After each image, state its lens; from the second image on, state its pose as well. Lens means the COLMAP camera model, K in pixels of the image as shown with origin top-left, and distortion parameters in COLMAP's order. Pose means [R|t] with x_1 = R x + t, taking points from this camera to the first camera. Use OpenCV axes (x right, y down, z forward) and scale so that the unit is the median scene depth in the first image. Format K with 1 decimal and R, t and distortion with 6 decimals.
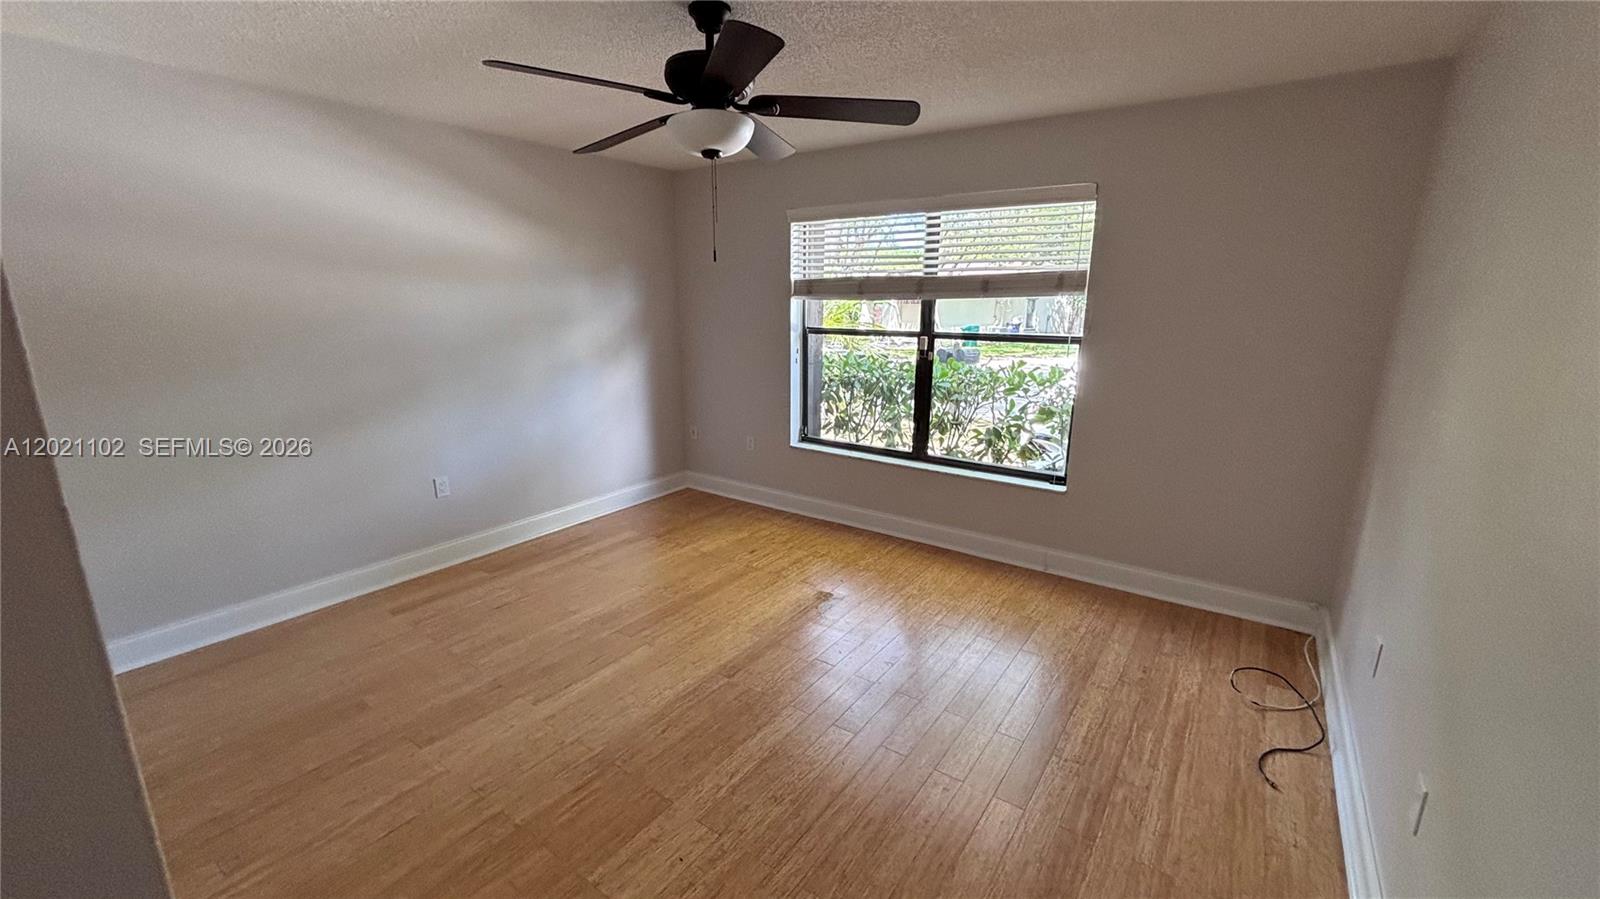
lens RADIAL K [[640.6, 0, 798.5], [0, 640.6, 441.5], [0, 0, 1]] dist [0.003817, -0.001263]
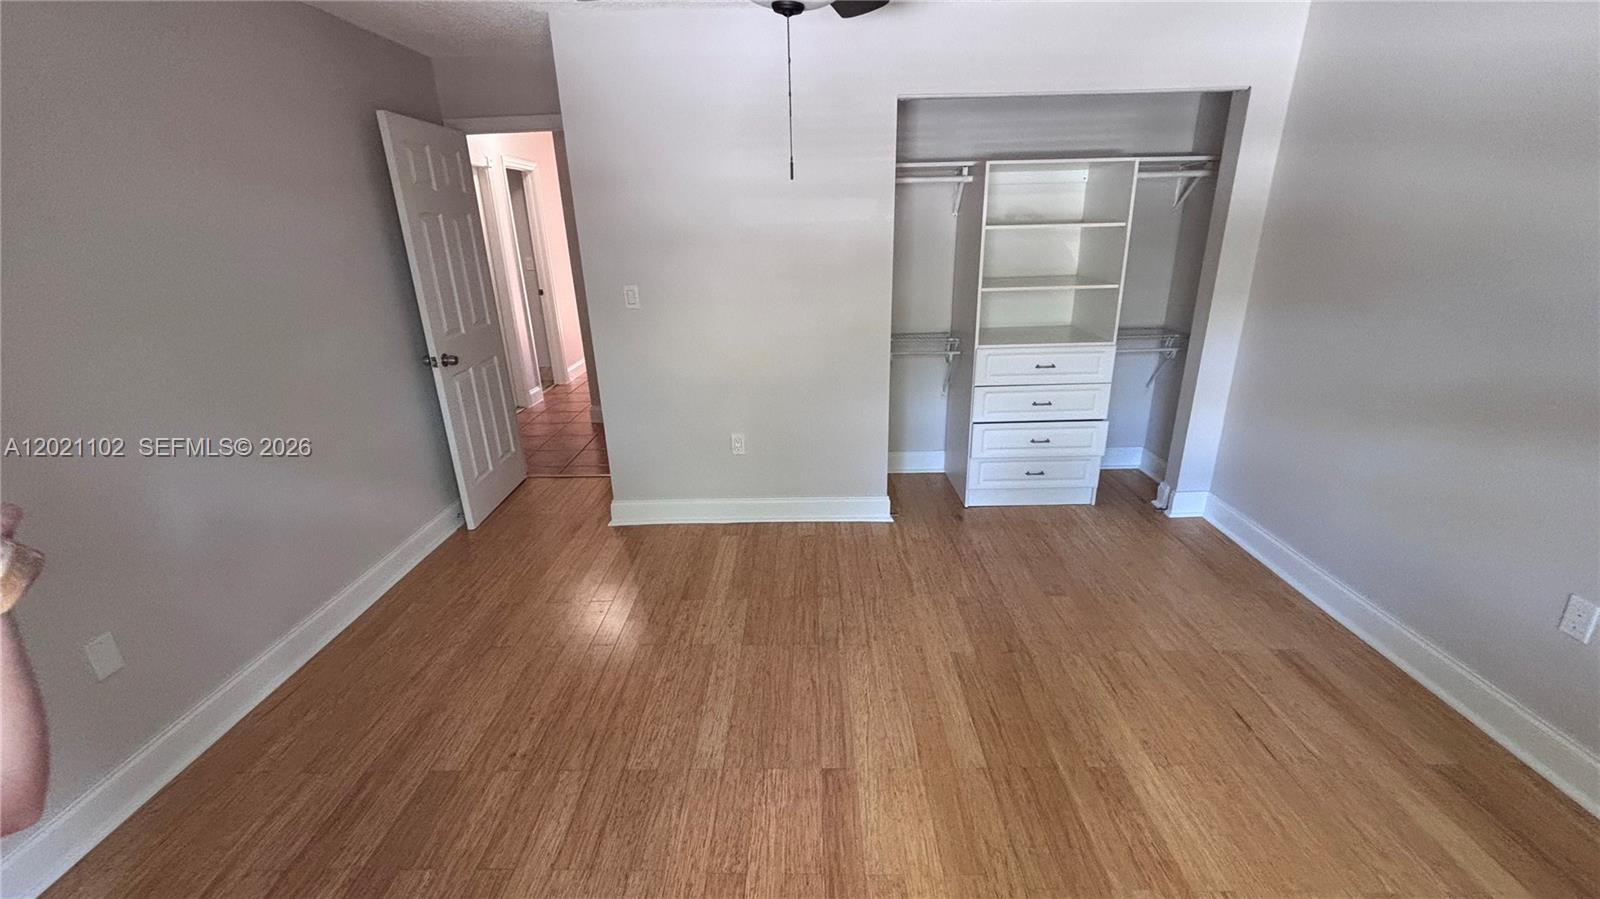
lens RADIAL K [[640.6, 0, 802.4], [0, 640.6, 449.9], [0, 0, 1]] dist [0.003817, -0.001263]
pose [[-0.817663, 0.206844, -0.537255, 0.277097], [-0.111244, 0.858867, 0.499972, -0.370811], [0.564847, 0.468575, -0.679254, 1.581236]]
